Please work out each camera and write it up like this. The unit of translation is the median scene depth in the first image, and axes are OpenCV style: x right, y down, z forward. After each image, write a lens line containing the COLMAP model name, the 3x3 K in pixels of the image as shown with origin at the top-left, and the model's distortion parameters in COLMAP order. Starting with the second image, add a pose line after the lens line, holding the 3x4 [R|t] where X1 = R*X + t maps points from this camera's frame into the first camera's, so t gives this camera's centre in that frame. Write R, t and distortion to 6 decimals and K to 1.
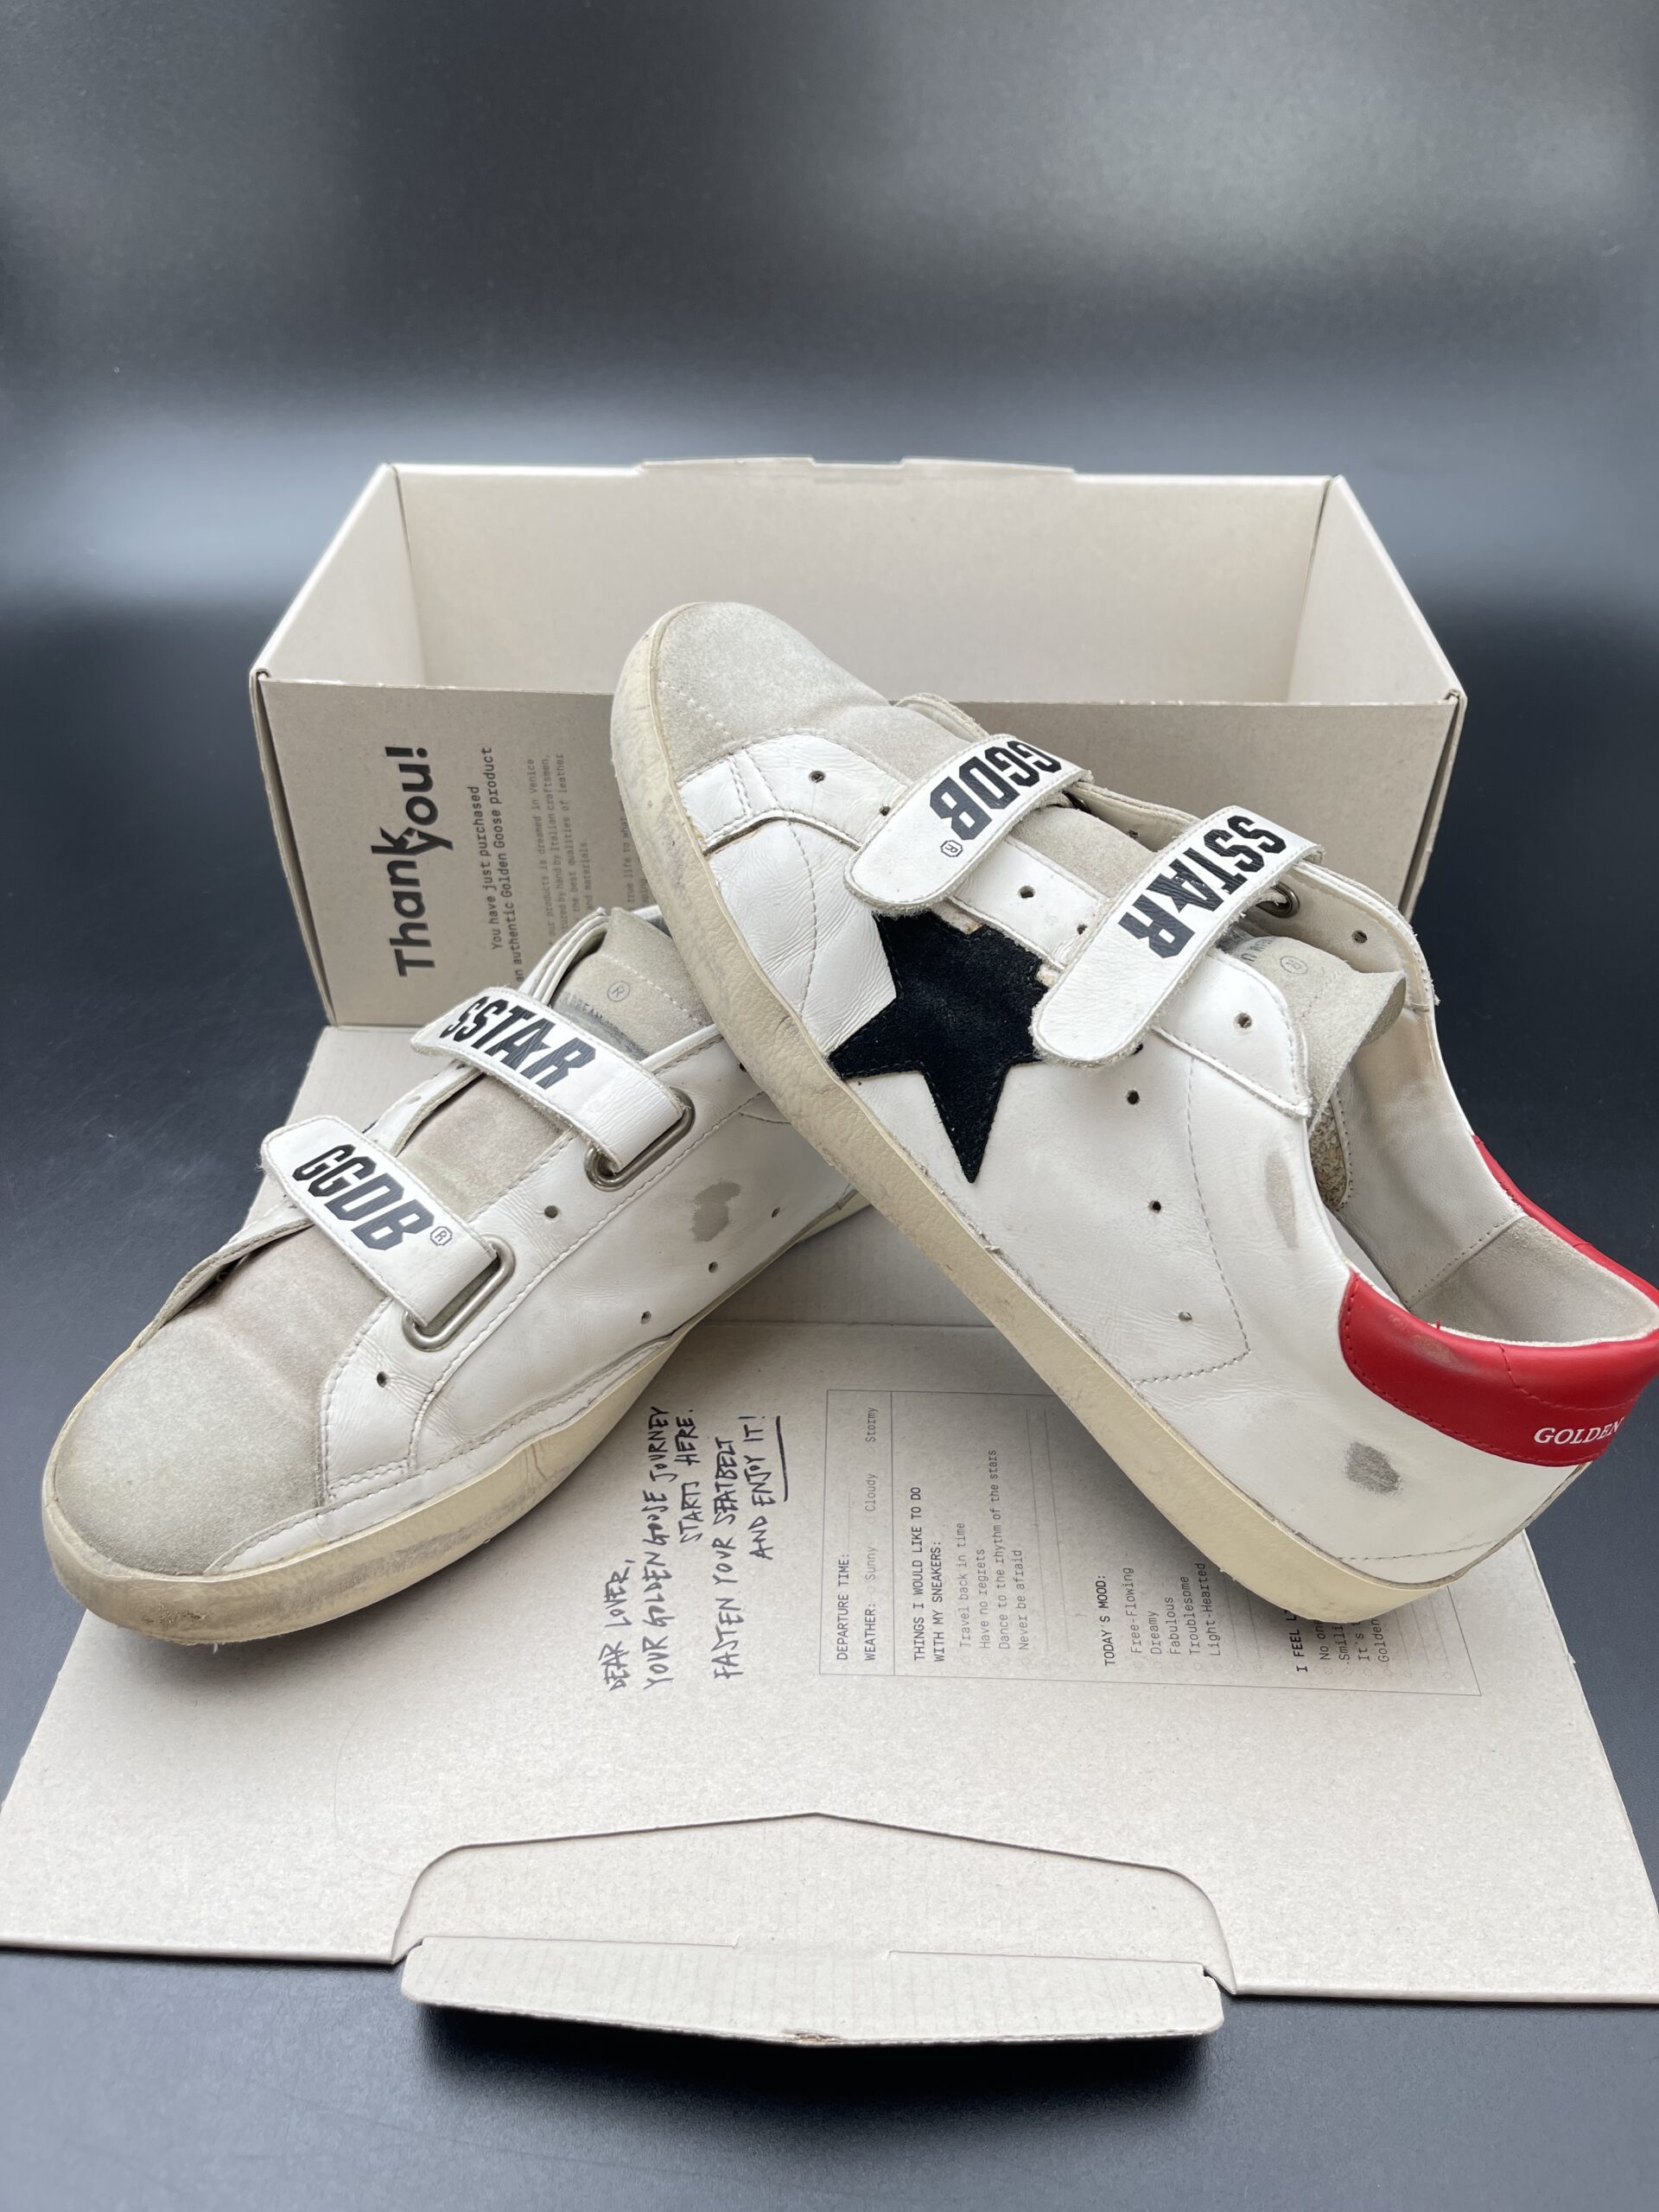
lens RADIAL K [[1722.2, 0, 795.8], [0, 1722.2, 1165.9], [0, 0, 1]] dist [0.030607, -0.065260]
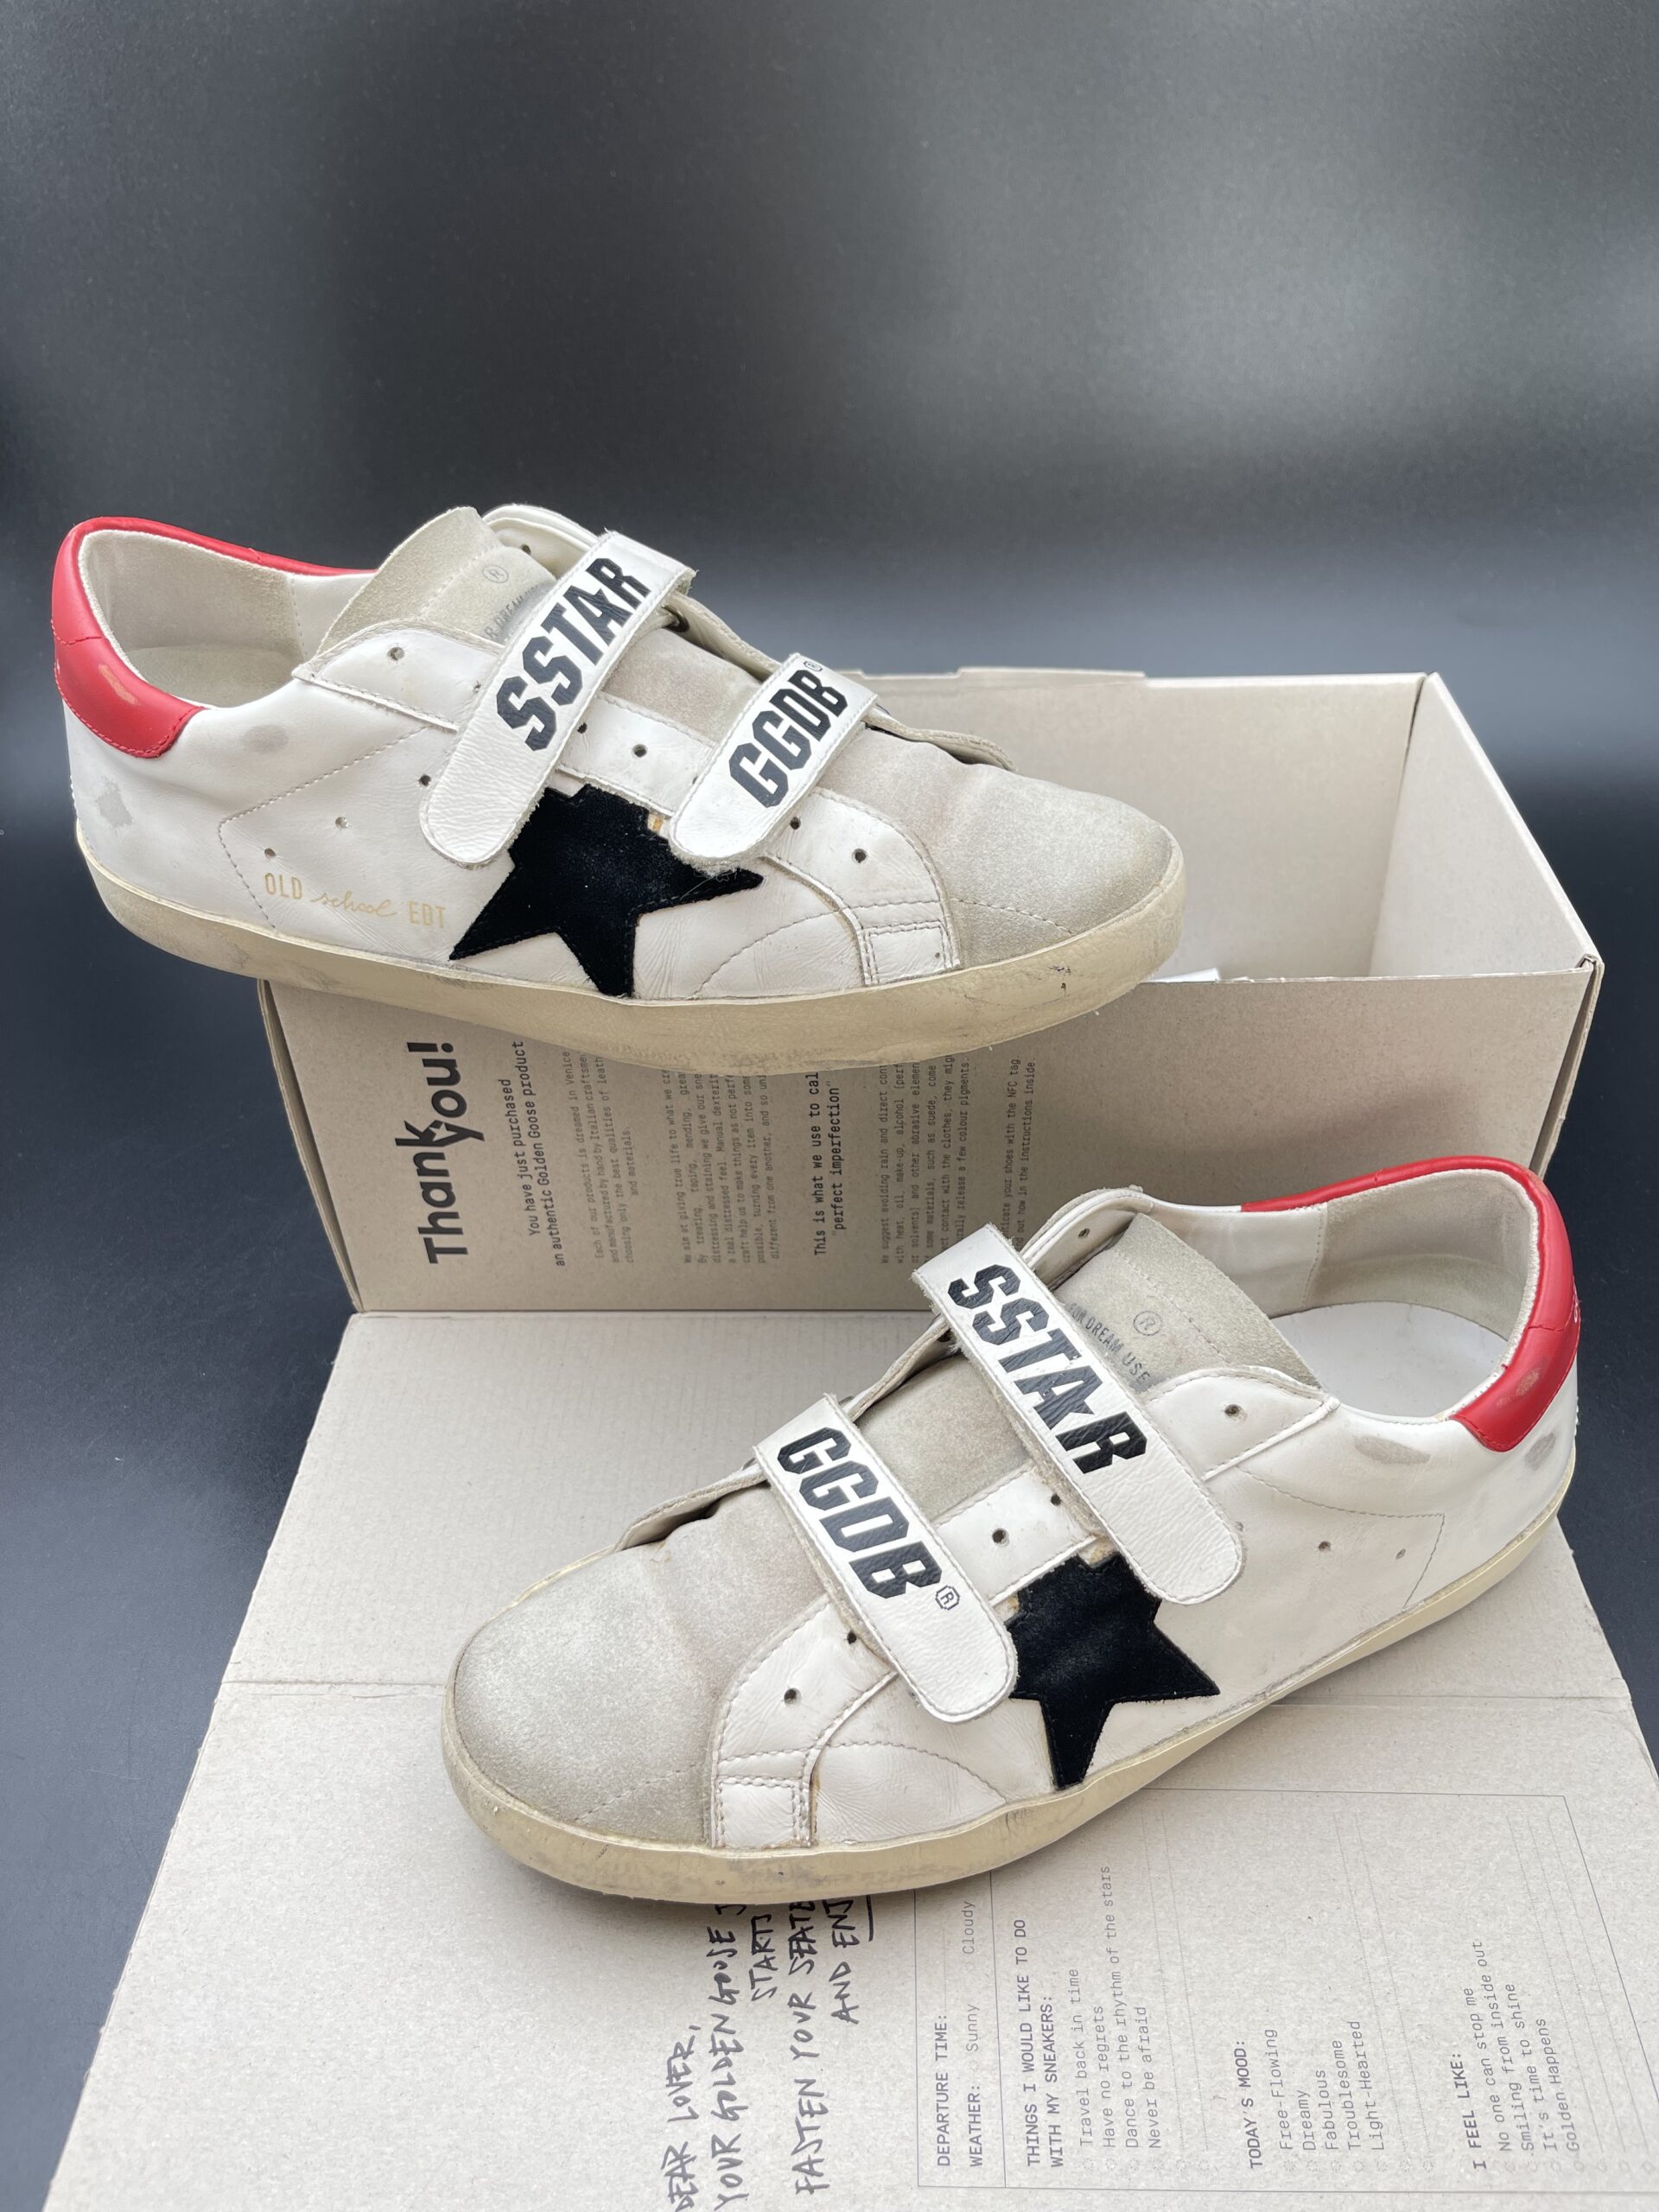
lens RADIAL K [[1722.2, 0, 809.6], [0, 1722.2, 1152.2], [0, 0, 1]] dist [0.030607, -0.065260]
pose [[0.999388, -0.026360, -0.022990, -0.006394], [0.025552, 0.999069, -0.034747, -0.177658], [0.023884, 0.034138, 0.999132, 0.112848]]
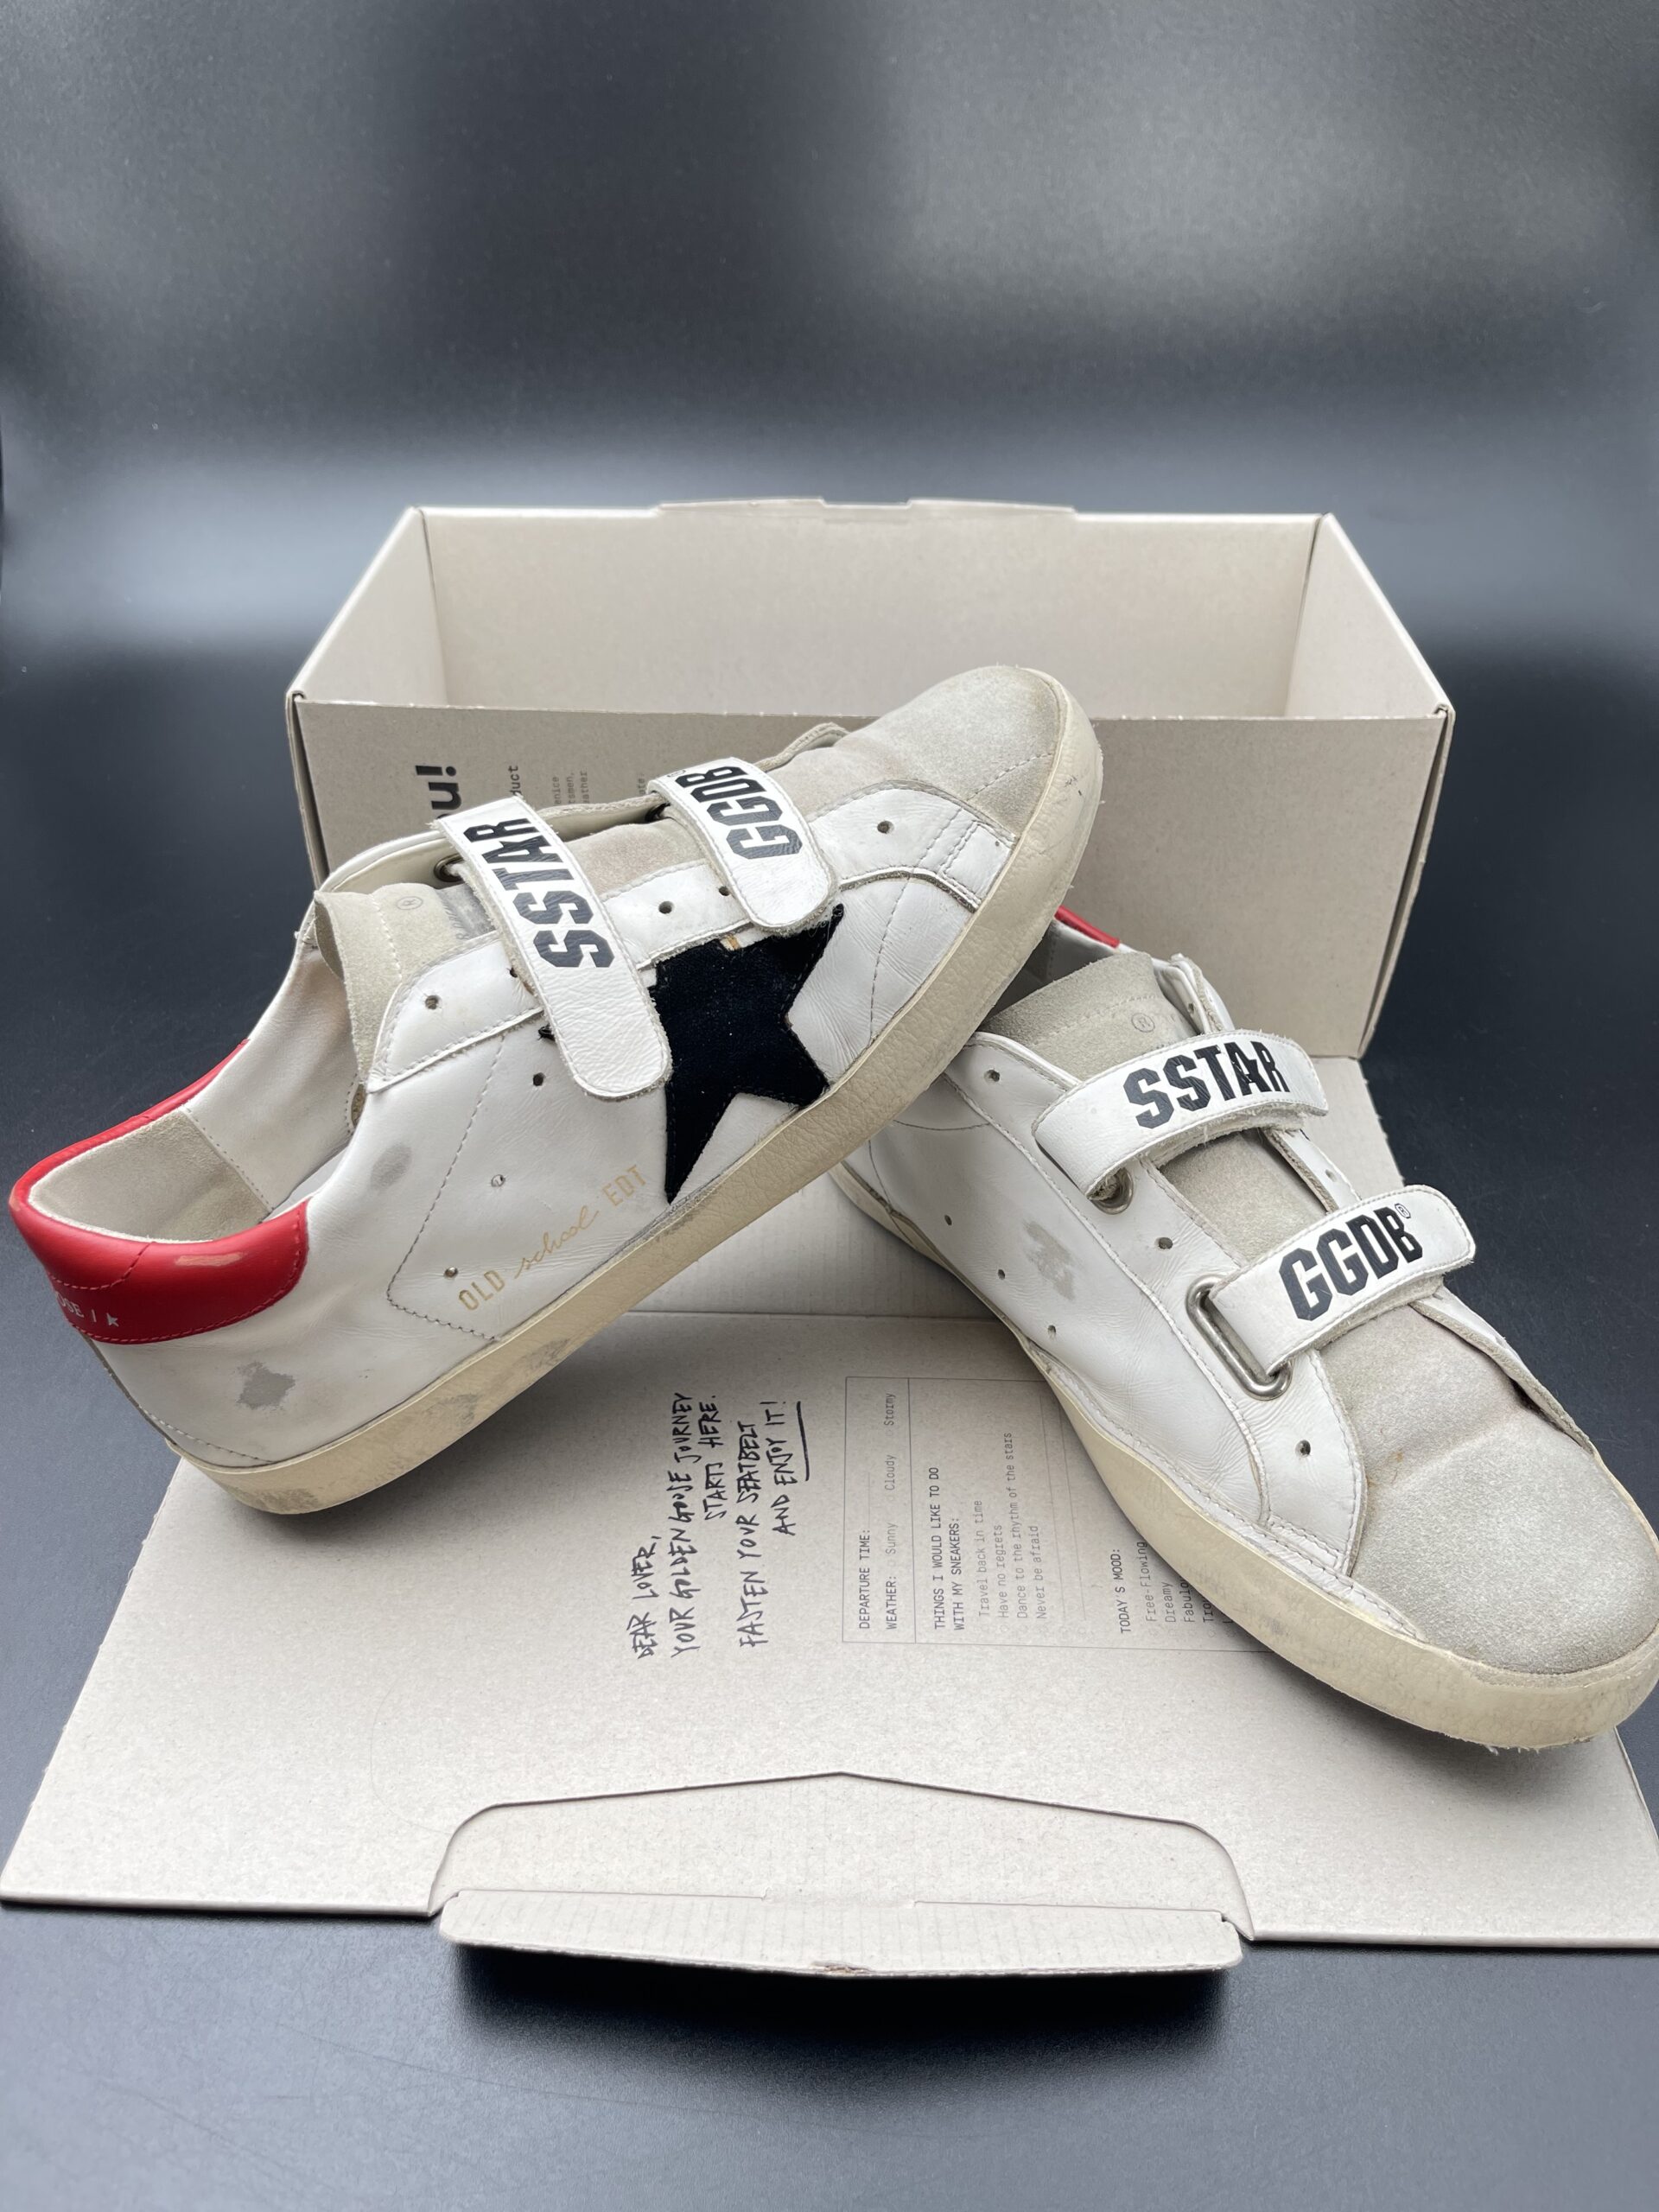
lens RADIAL K [[1722.2, 0, 799.8], [0, 1722.2, 1161.2], [0, 0, 1]] dist [0.030607, -0.065260]
pose [[0.999989, -0.004698, 0.000681, -0.010171], [0.004723, 0.999076, -0.042718, 0.048847], [-0.000480, 0.042721, 0.999087, -0.033643]]
